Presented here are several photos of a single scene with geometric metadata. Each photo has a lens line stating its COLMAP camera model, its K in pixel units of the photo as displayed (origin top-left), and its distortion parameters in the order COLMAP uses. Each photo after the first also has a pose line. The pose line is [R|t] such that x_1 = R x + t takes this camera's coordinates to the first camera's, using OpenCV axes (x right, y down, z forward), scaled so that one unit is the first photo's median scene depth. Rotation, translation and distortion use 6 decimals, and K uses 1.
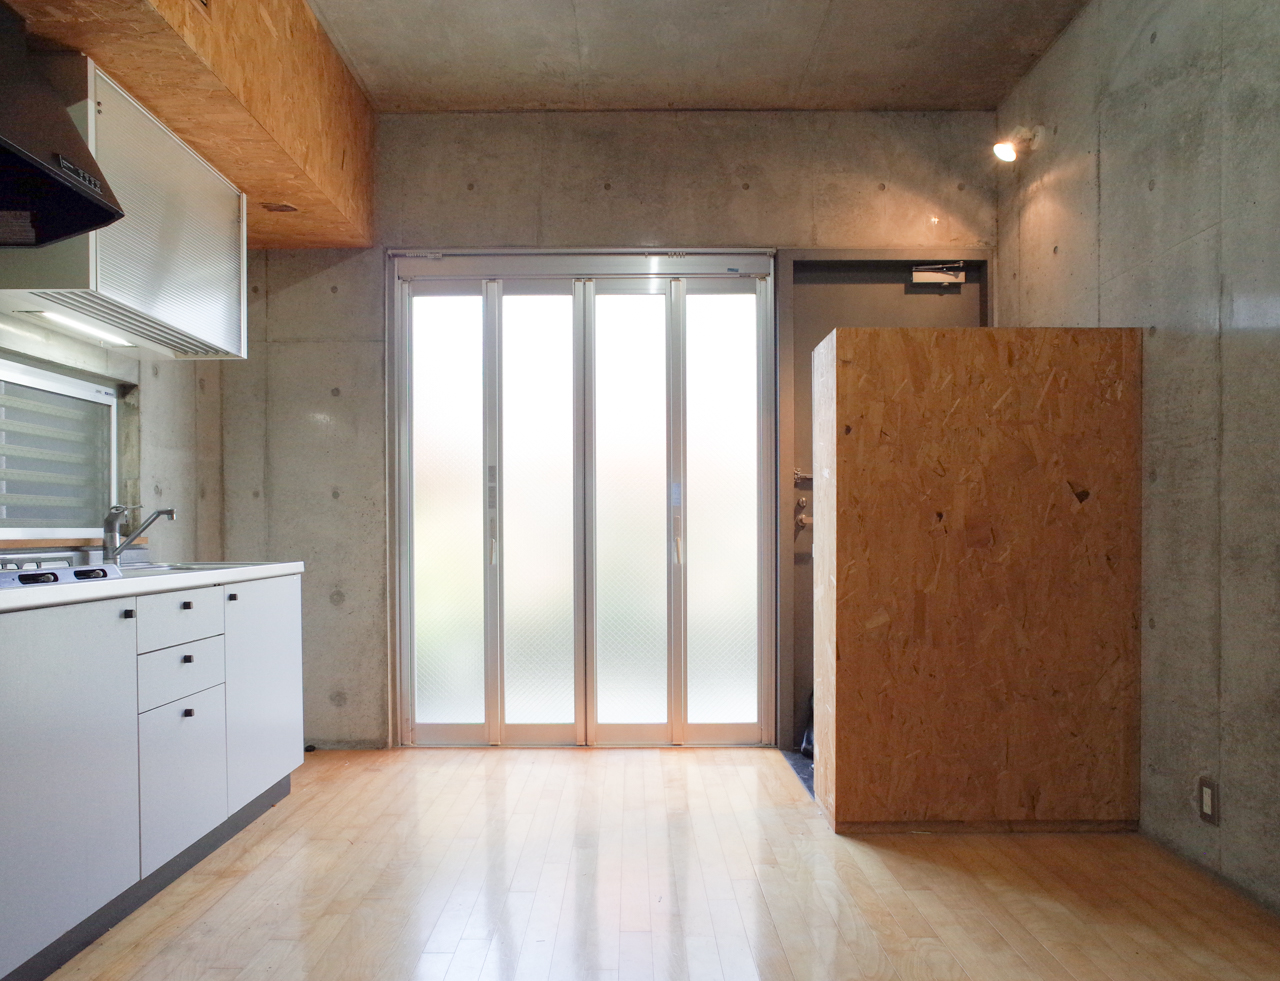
lens RADIAL K [[870.8, 0, 638.5], [0, 870.8, 538.8], [0, 0, 1]] dist [-0.041947, 0.029919]
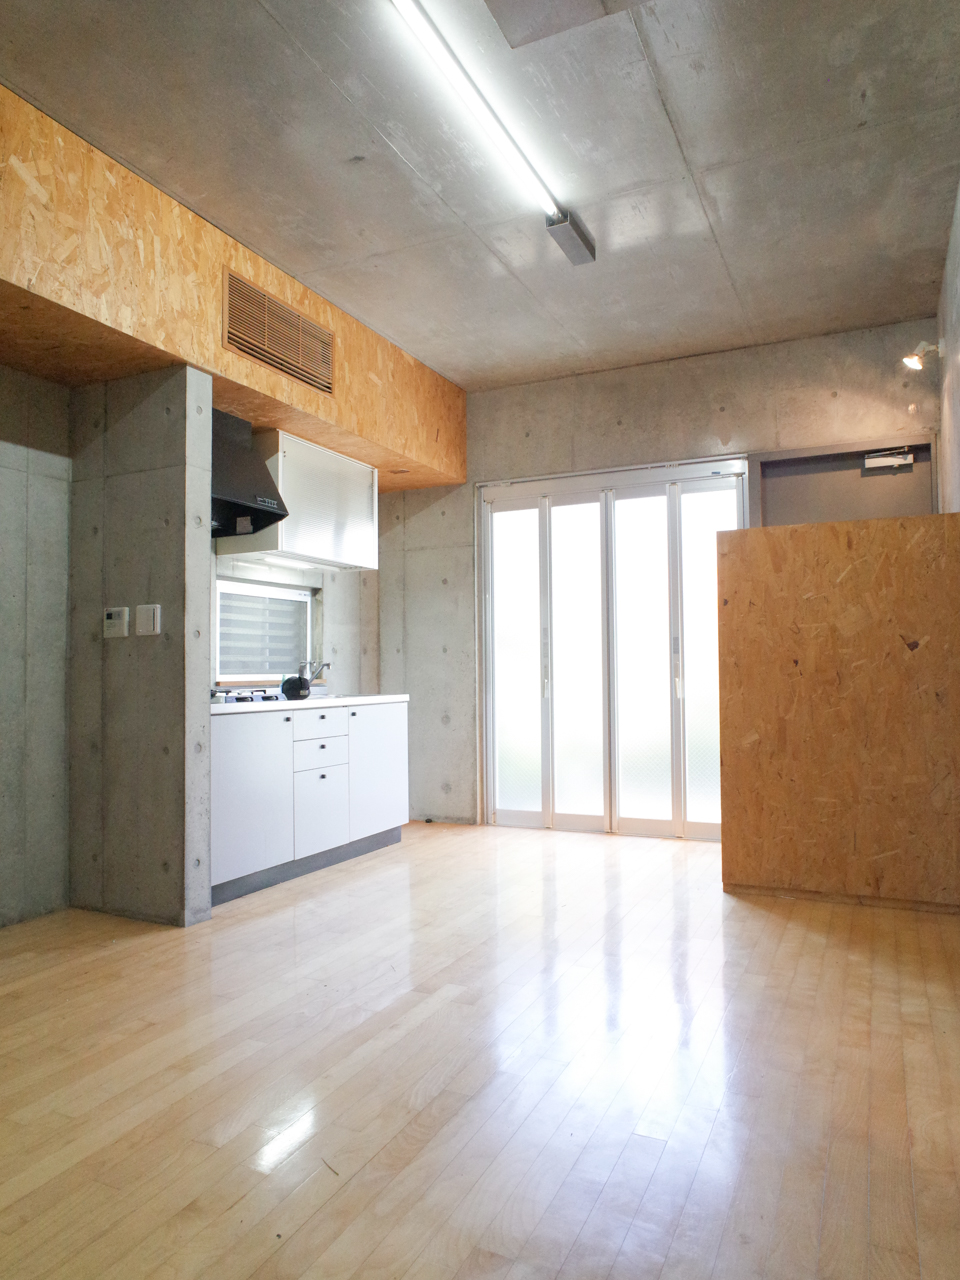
lens RADIAL K [[848.4, 0, 480.0], [0, 848.4, 640.0], [0, 0, 1]] dist [-0.059188, 0.048809]
pose [[0.902055, -0.021453, -0.431088, 0.368980], [0.001970, 0.998958, -0.045591, -0.002058], [0.431617, 0.040276, 0.901157, -0.318907]]
